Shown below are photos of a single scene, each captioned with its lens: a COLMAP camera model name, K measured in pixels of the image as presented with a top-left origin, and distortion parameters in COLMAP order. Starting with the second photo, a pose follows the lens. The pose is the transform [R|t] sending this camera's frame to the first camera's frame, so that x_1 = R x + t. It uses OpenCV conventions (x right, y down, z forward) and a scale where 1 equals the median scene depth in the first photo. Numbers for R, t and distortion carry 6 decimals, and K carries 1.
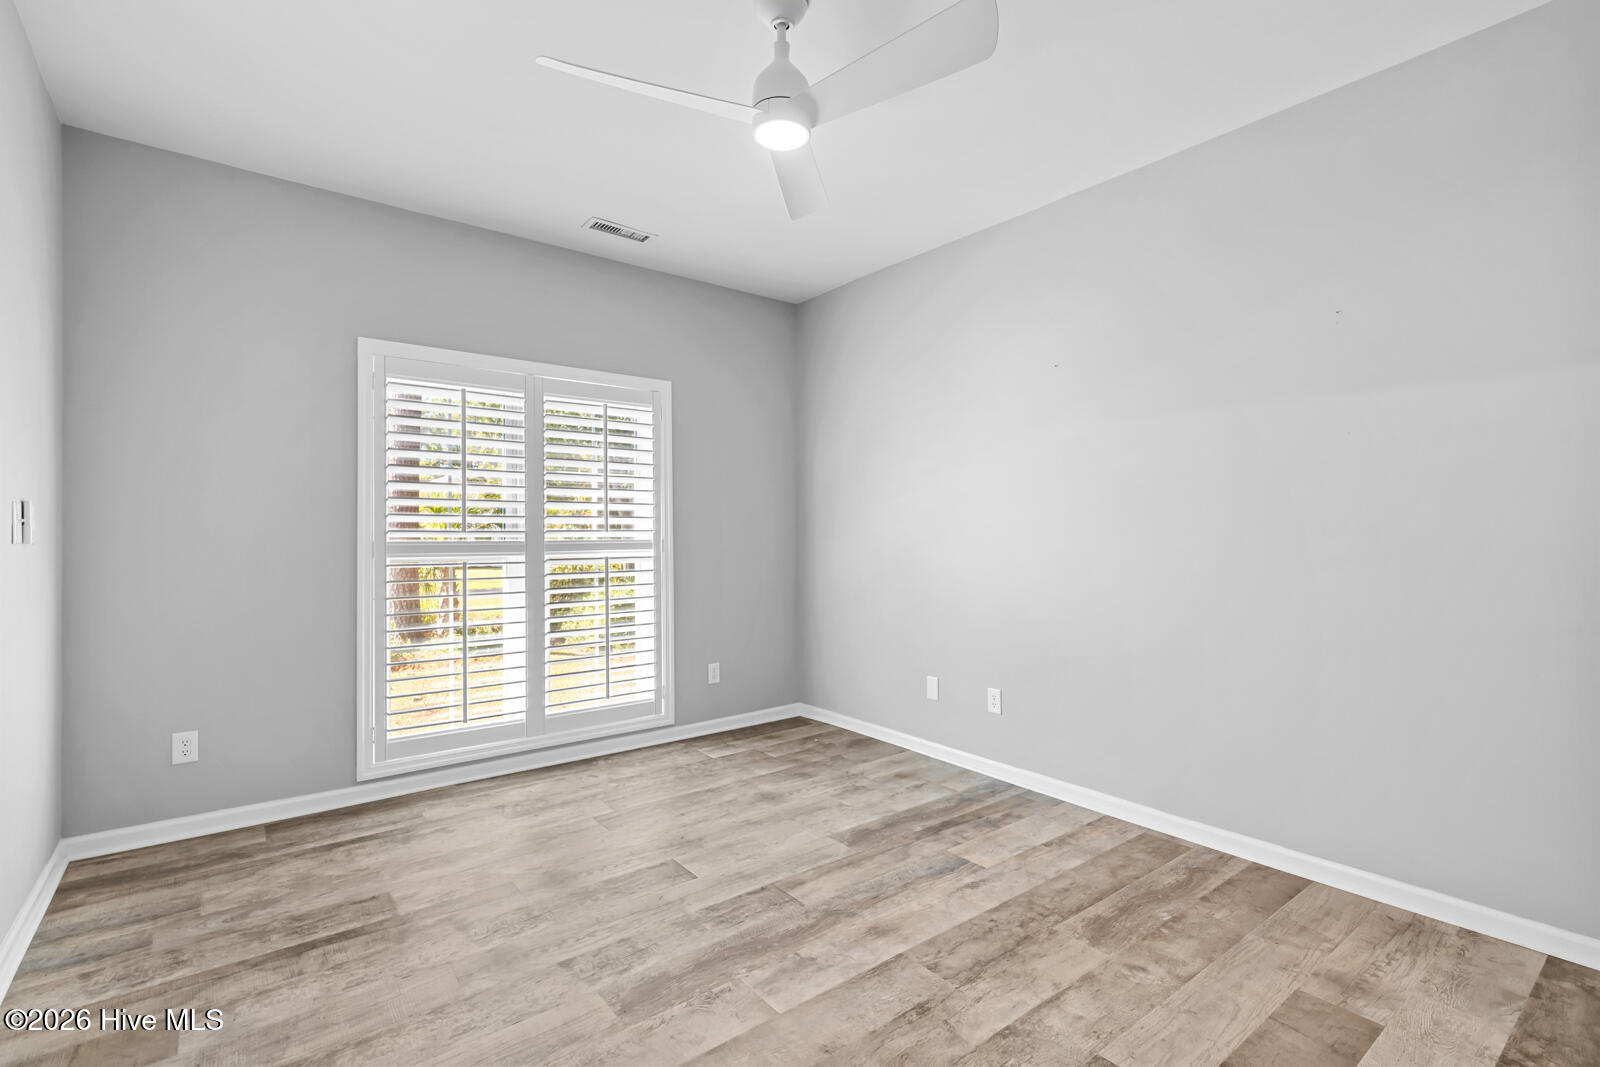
lens RADIAL K [[728.6, 0, 812.9], [0, 728.6, 529.4], [0, 0, 1]] dist [0.001576, 0.000223]
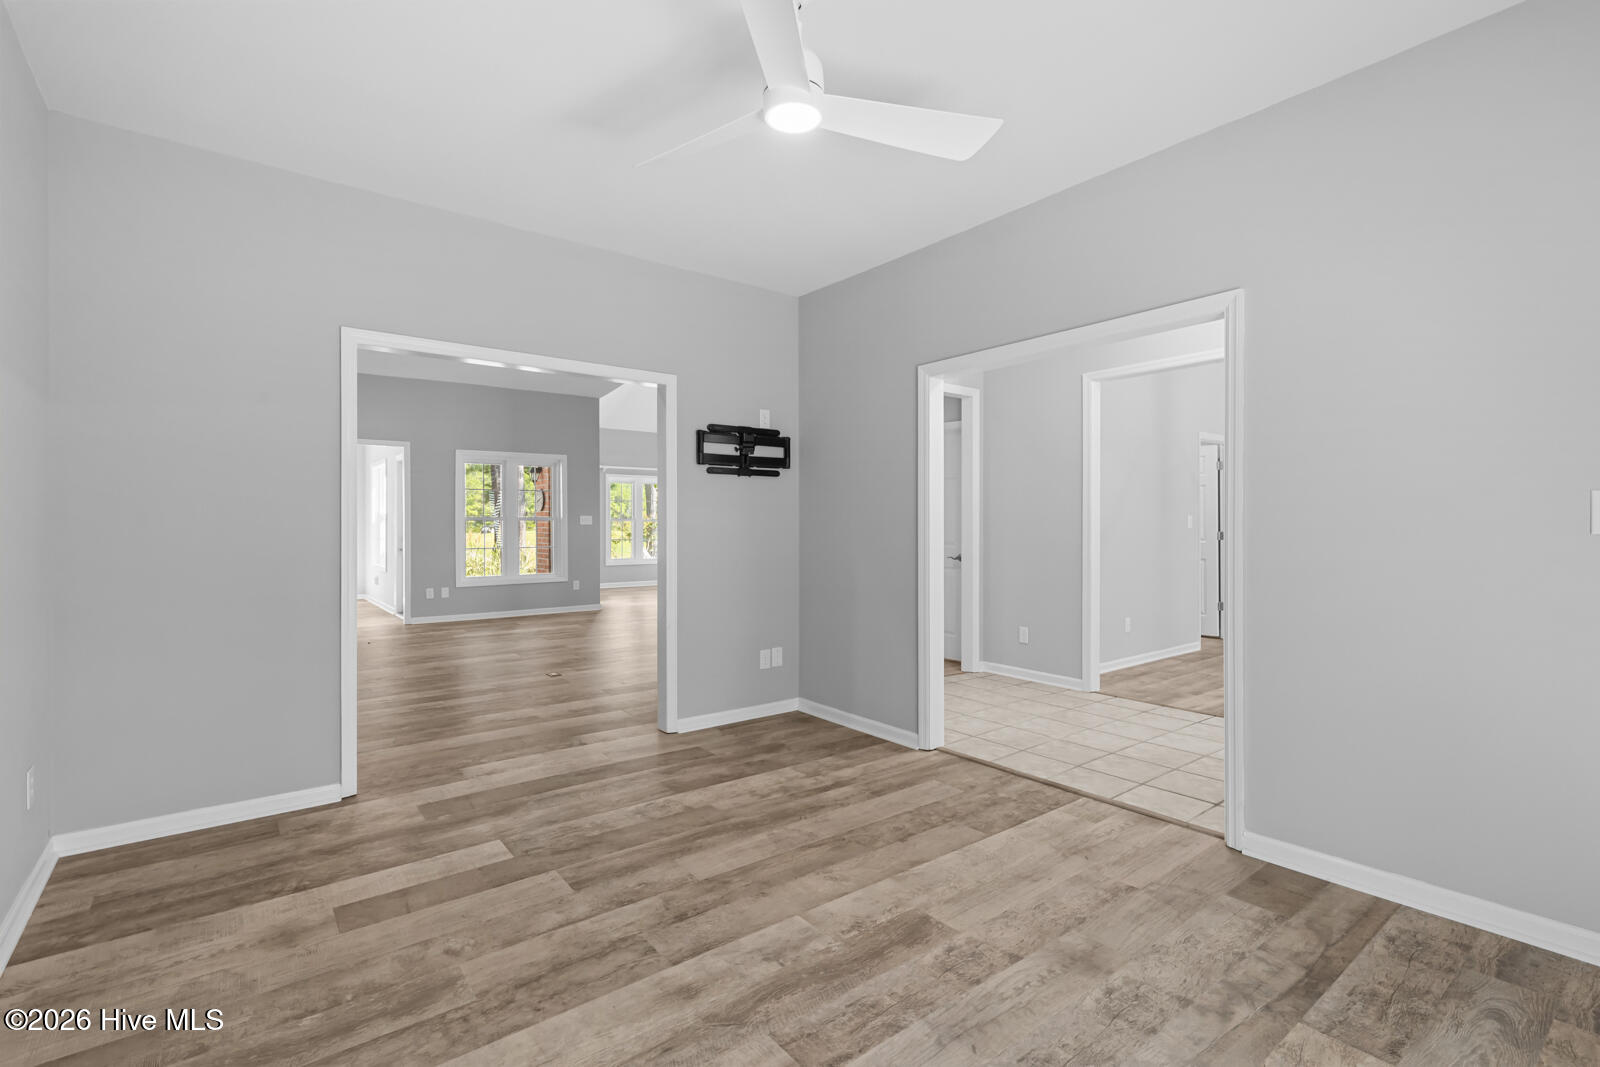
lens RADIAL K [[728.6, 0, 812.9], [0, 728.6, 529.4], [0, 0, 1]] dist [0.001576, 0.000223]
pose [[-0.999979, 0.006375, 0.000604, -0.066875], [0.006375, 0.999979, 0.000874, 0.007698], [-0.000599, 0.000878, -0.999999, 1.958513]]
